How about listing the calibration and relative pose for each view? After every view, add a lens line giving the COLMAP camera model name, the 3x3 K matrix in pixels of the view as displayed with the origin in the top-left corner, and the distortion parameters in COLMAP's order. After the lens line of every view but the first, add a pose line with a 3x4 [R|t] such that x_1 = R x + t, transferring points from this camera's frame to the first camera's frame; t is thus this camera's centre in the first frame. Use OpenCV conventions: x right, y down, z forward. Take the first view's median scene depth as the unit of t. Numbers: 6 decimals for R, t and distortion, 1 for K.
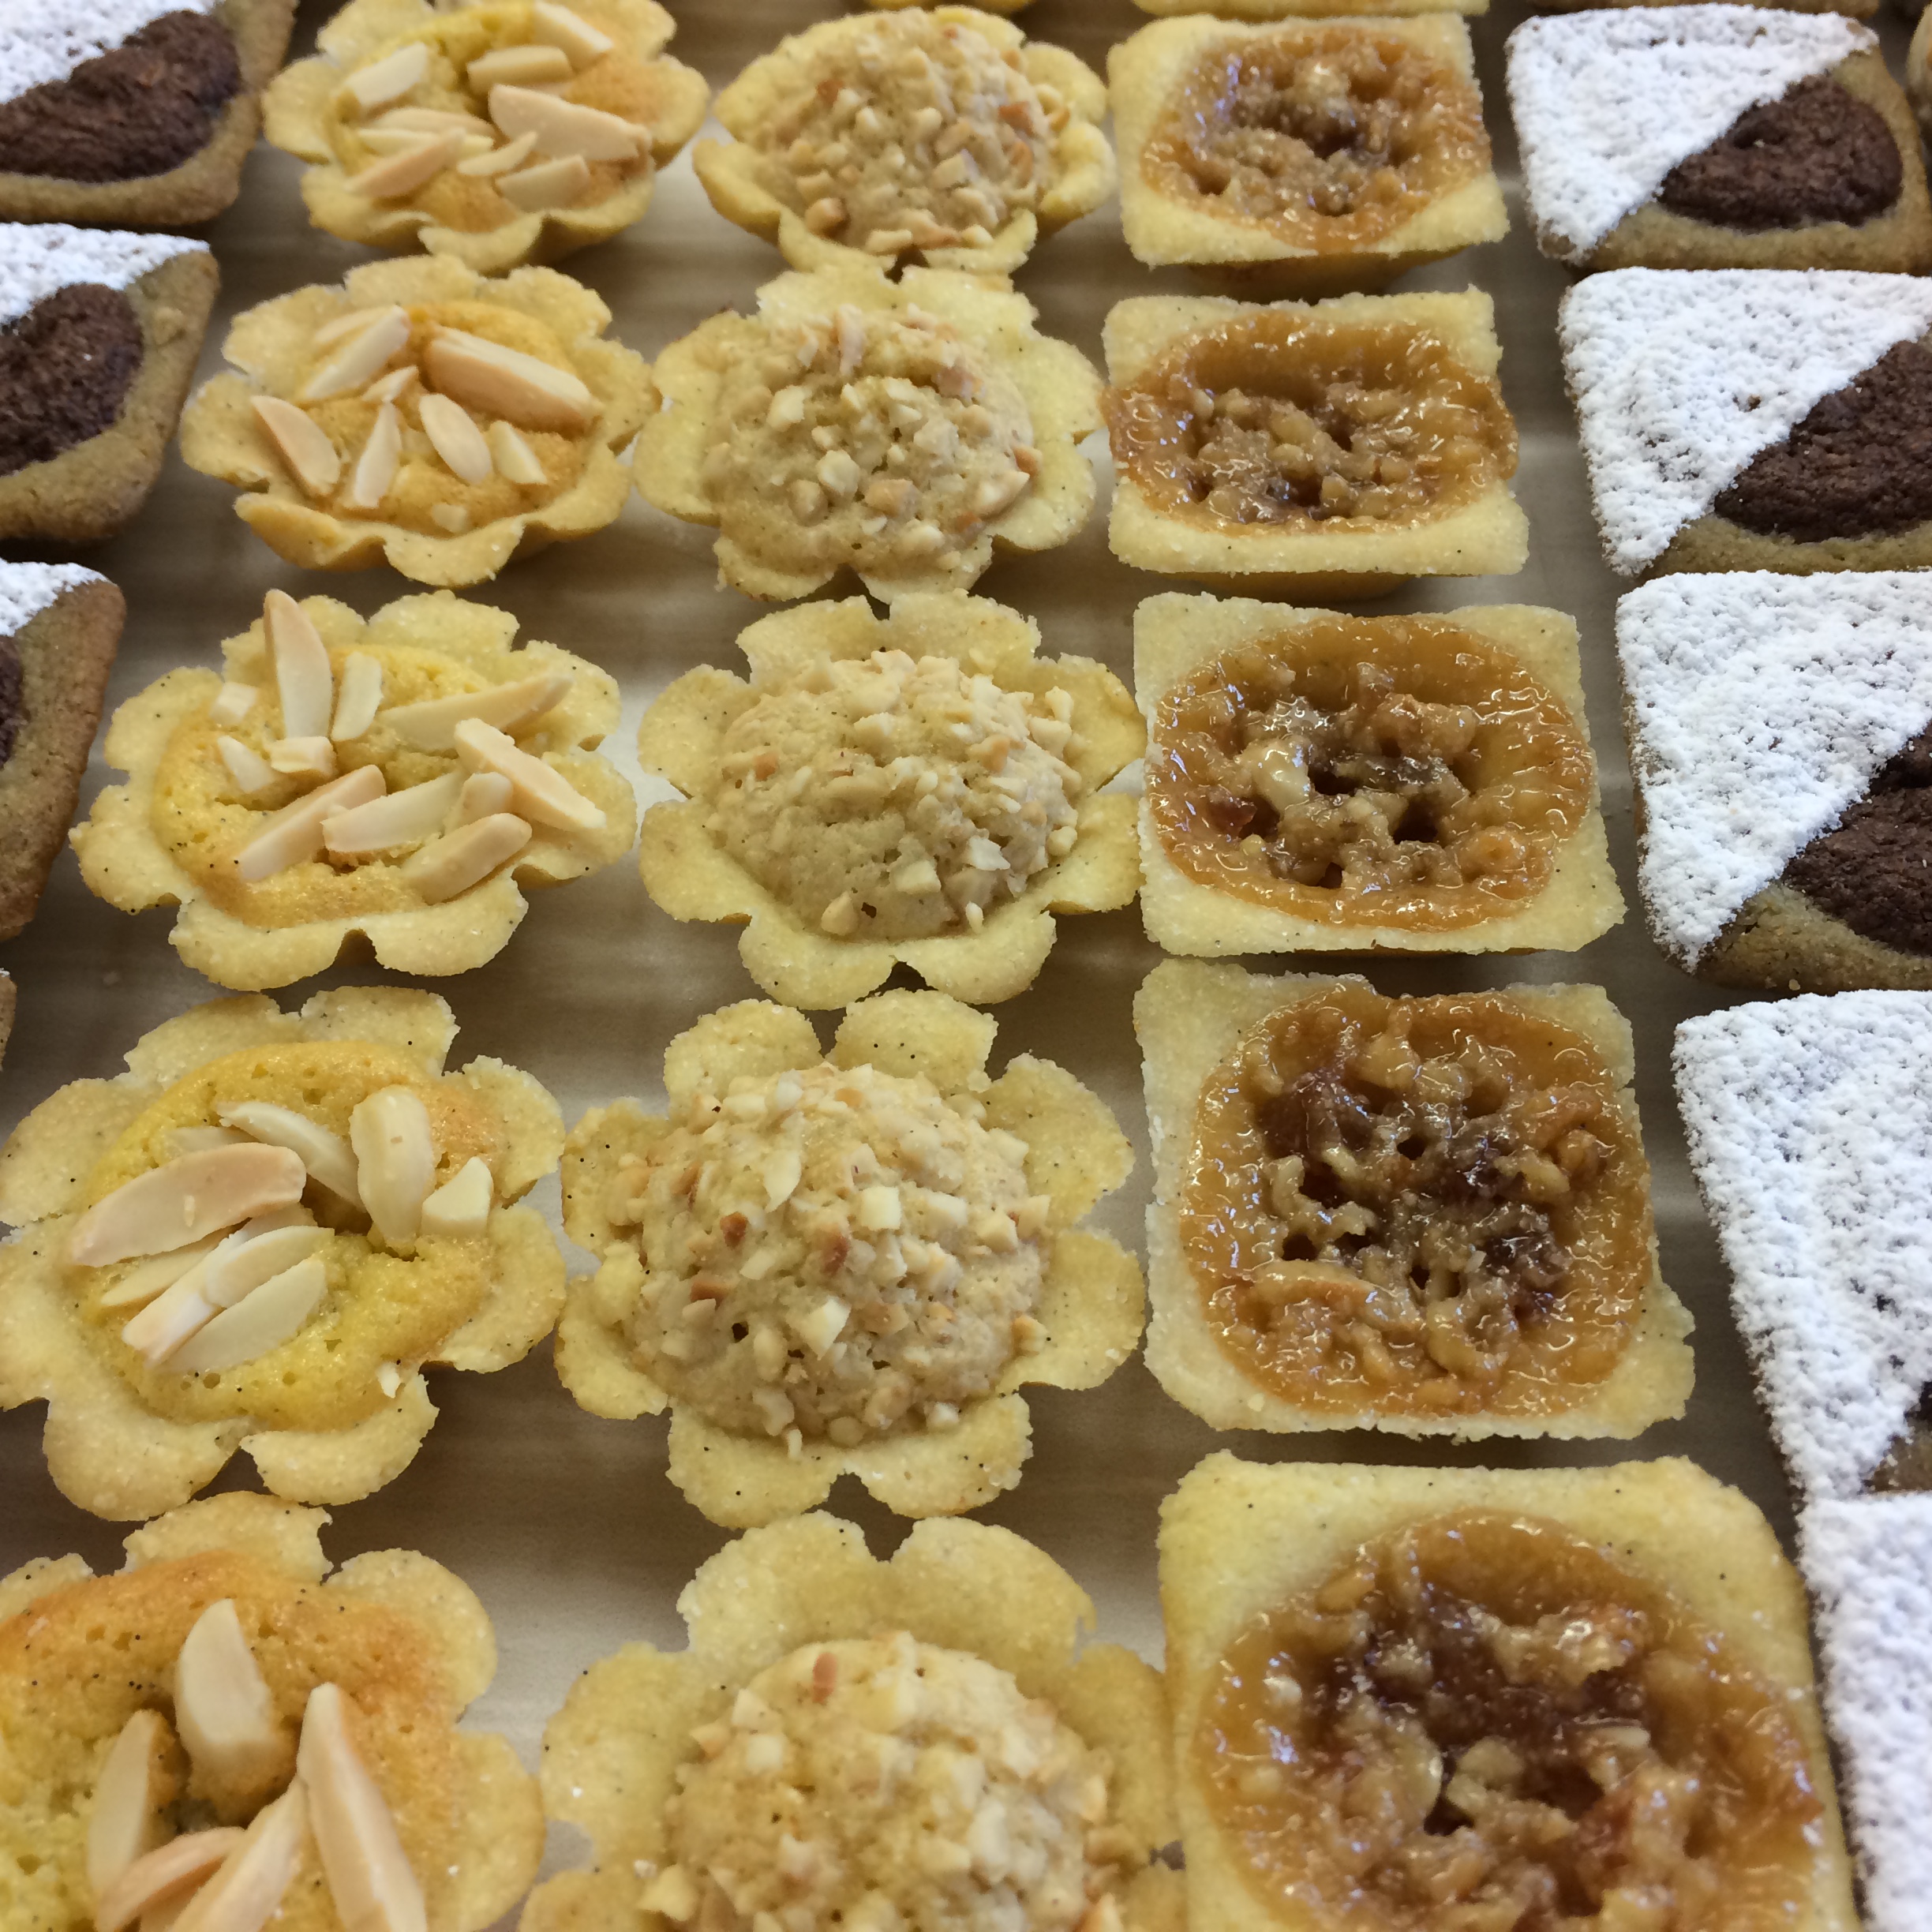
lens RADIAL K [[2246.1, 0, 971.7], [0, 2246.1, 972.1], [0, 0, 1]] dist [0.076634, -0.143705]
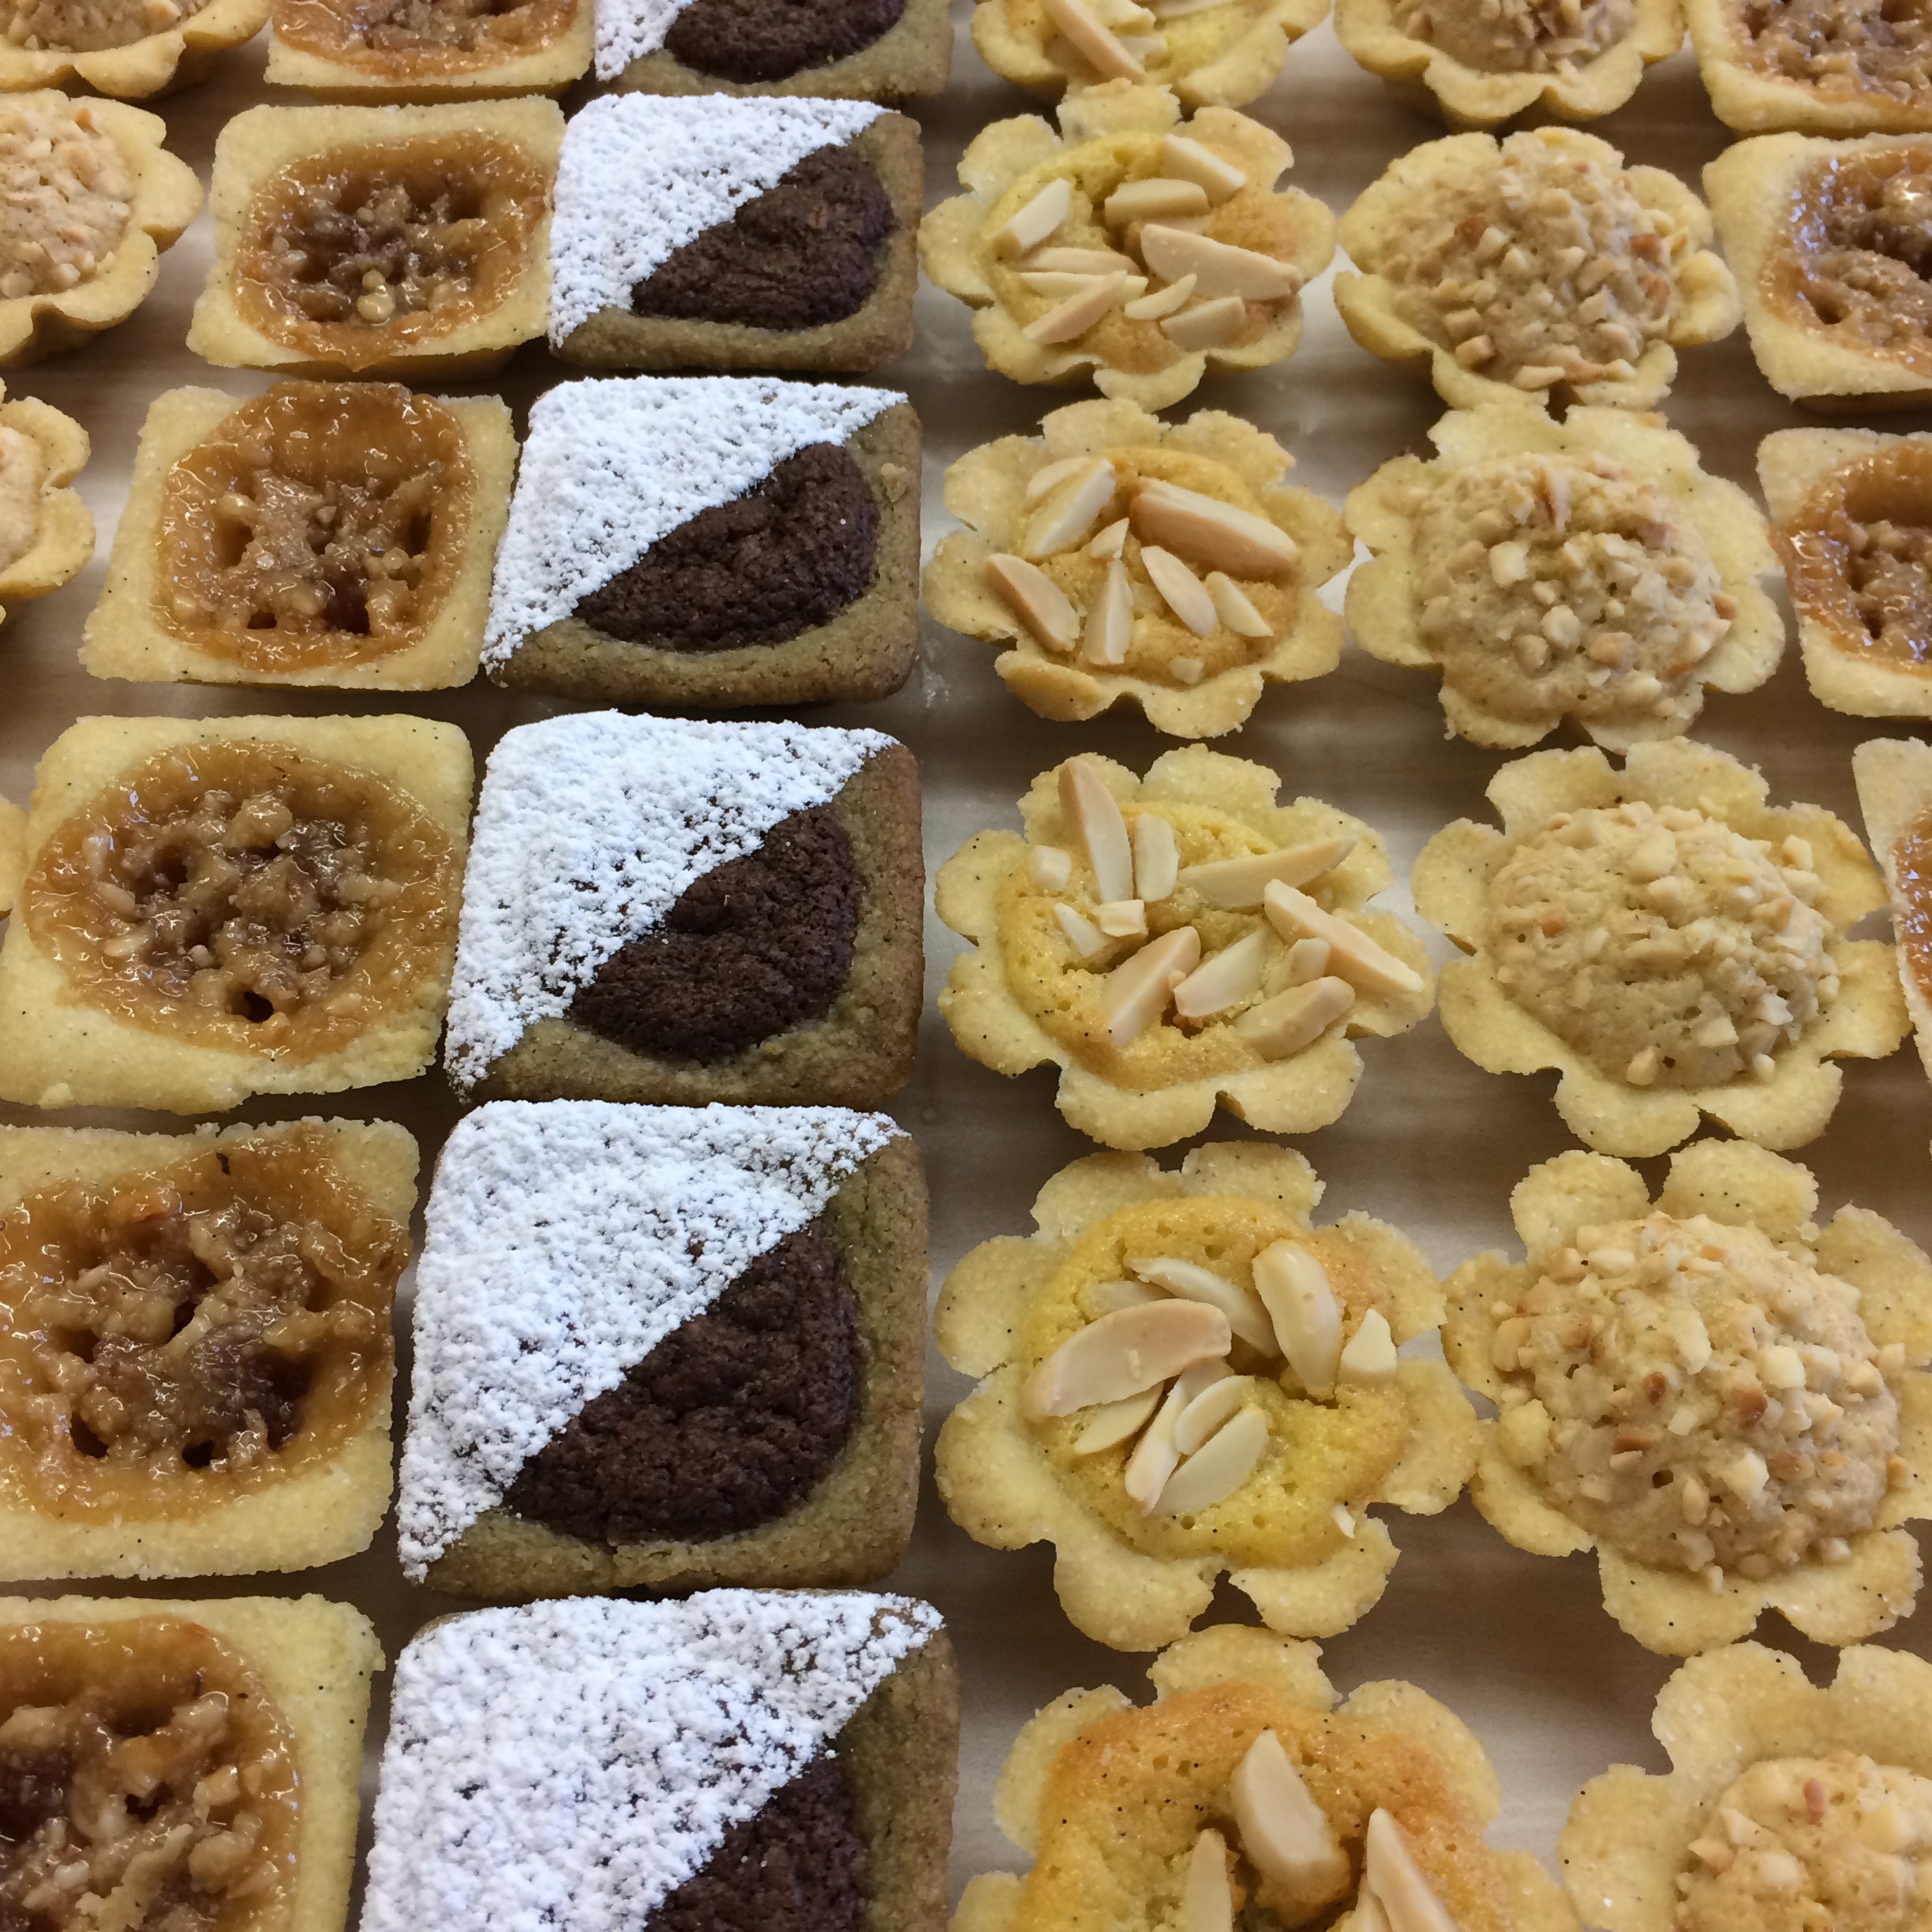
lens RADIAL K [[2246.1, 0, 971.7], [0, 2246.1, 972.1], [0, 0, 1]] dist [0.076634, -0.143705]
pose [[0.999938, -0.010973, 0.002039, -0.380496], [0.010829, 0.998102, 0.060621, -0.139479], [-0.002701, -0.060595, 0.998159, -0.089527]]
